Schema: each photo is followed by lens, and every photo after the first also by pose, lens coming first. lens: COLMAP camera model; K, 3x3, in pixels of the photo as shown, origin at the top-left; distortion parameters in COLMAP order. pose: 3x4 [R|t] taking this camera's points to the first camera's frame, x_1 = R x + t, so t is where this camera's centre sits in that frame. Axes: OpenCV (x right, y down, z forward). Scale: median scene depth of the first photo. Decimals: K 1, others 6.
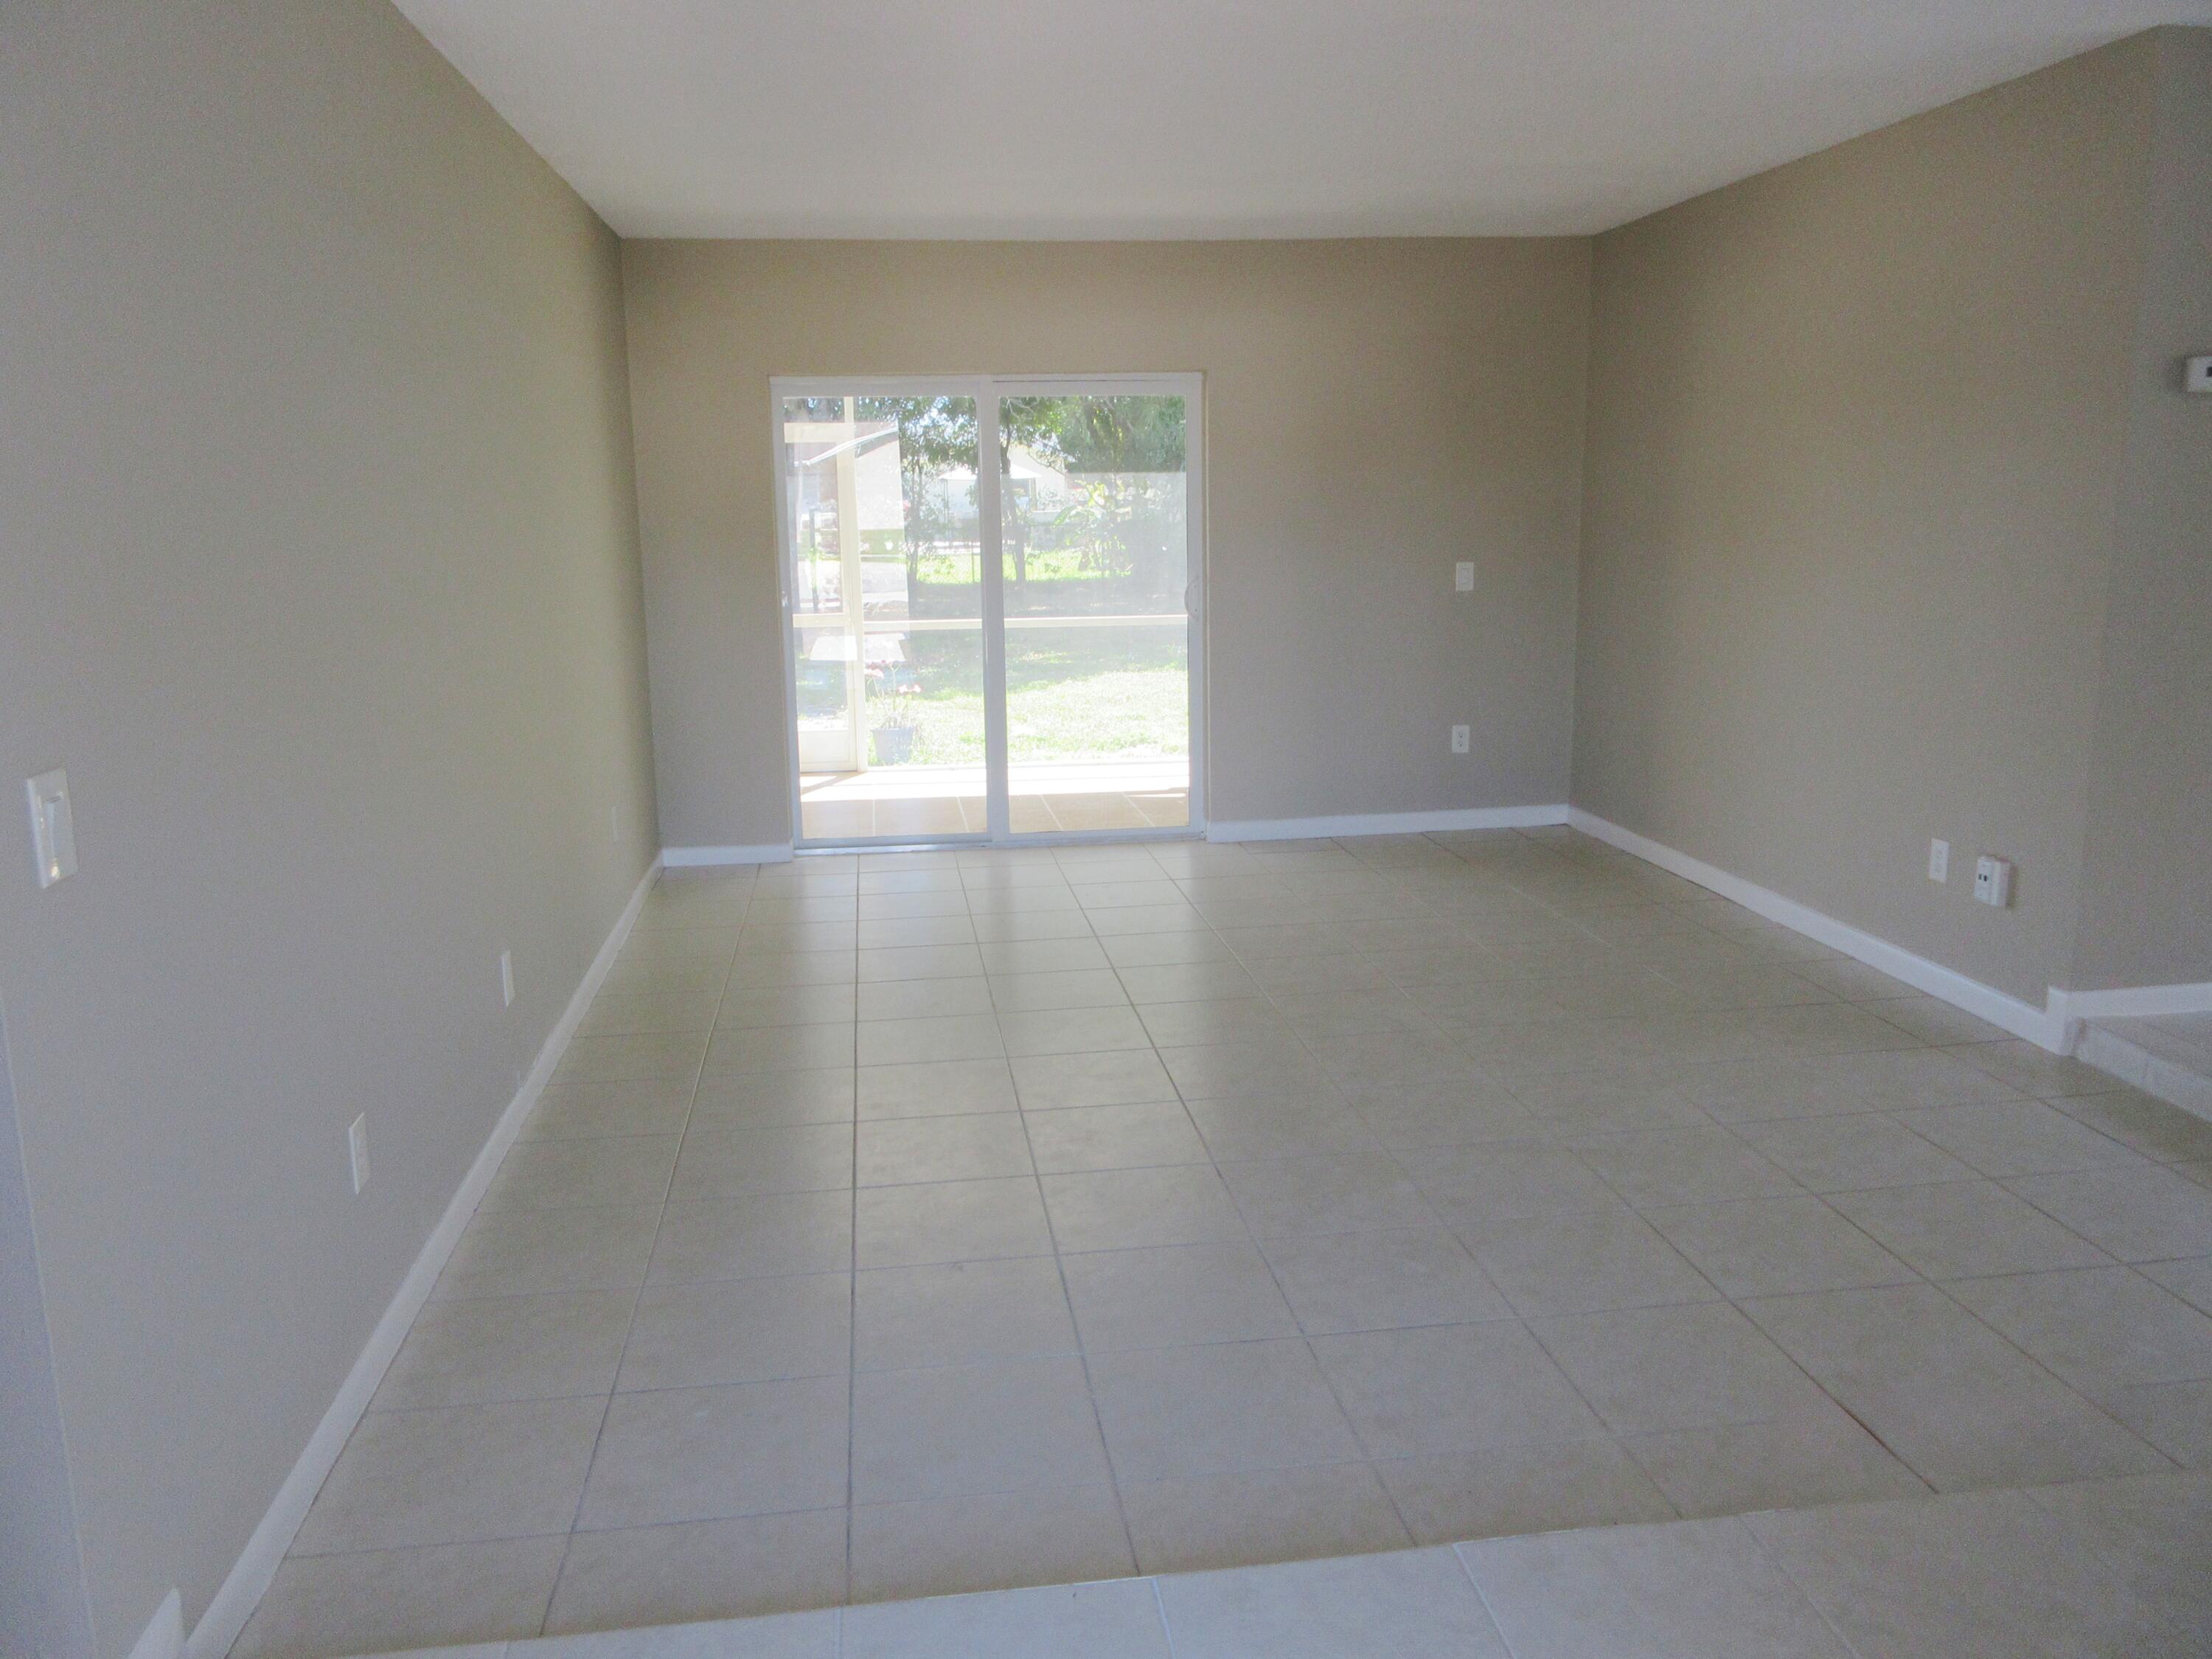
lens RADIAL K [[1658.6, 0, 1106.0], [0, 1658.6, 829.5], [0, 0, 1]] dist [0.021204, -0.000960]
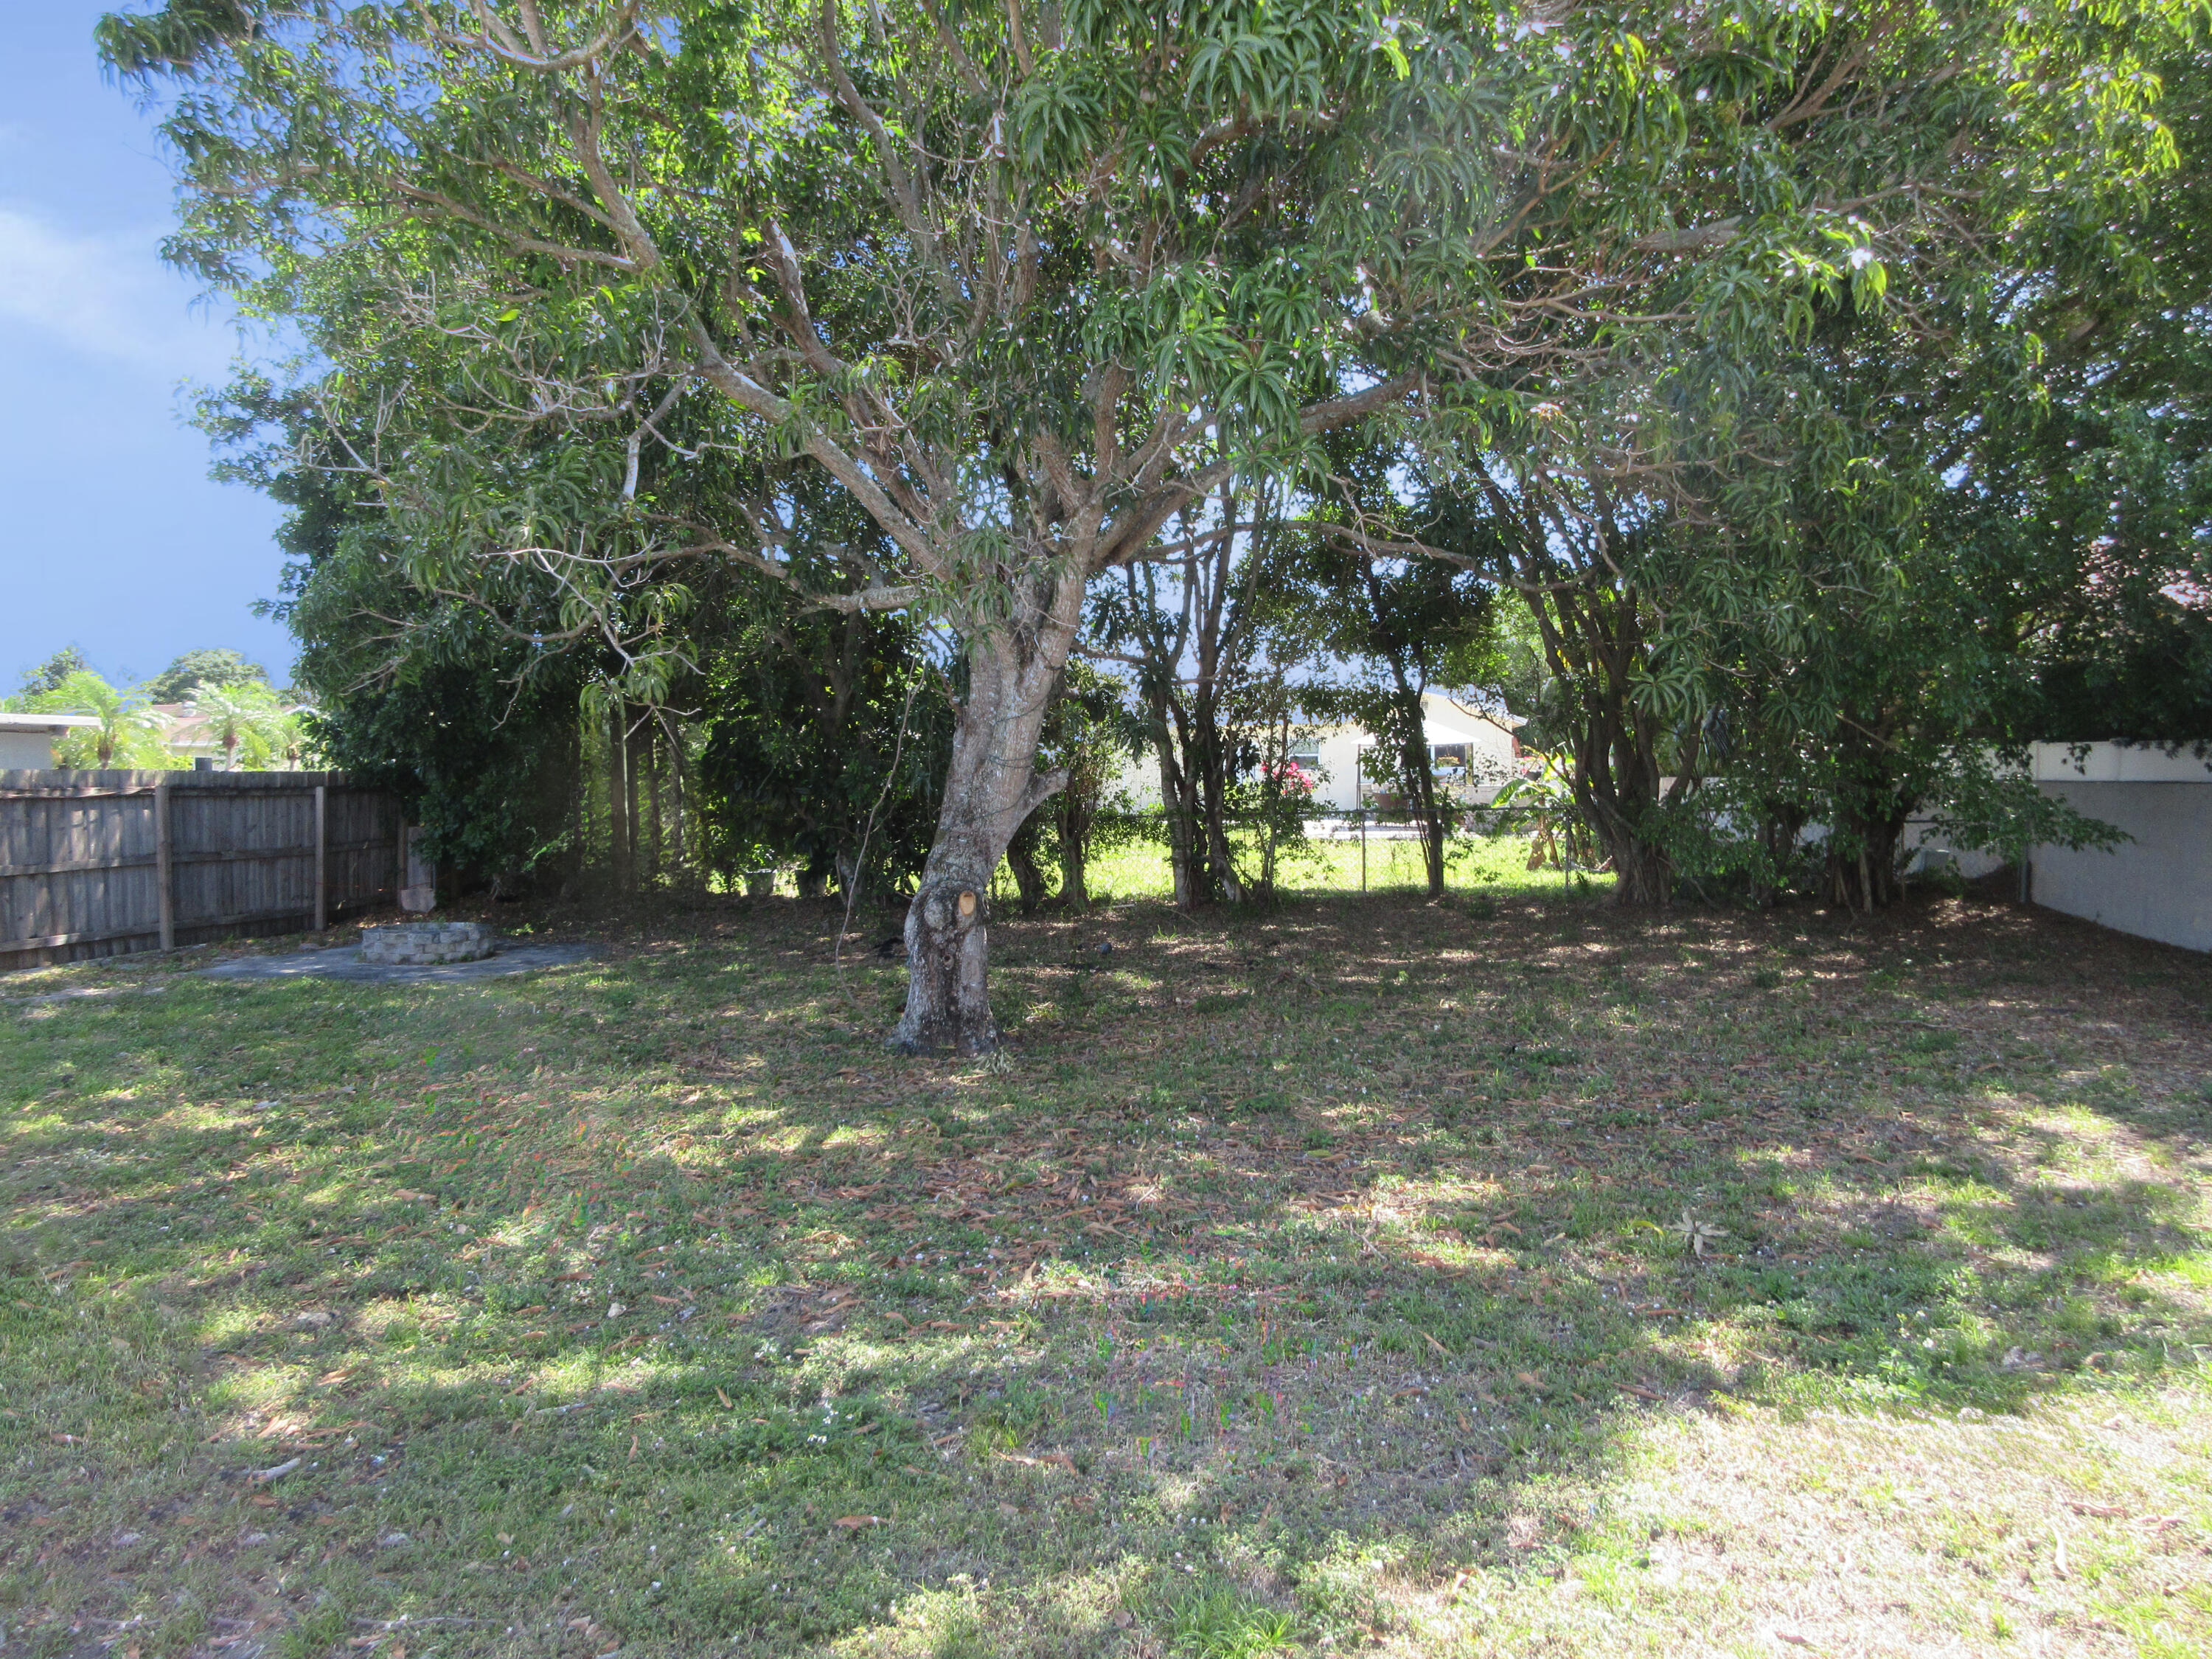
lens RADIAL K [[1658.6, 0, 1106.0], [0, 1658.6, 829.5], [0, 0, 1]] dist [0.021204, -0.000960]
pose [[0.965141, 0.020867, -0.260898, -0.006832], [-0.062247, 0.986515, -0.151371, -0.065845], [0.254221, 0.162335, 0.953425, 0.333059]]
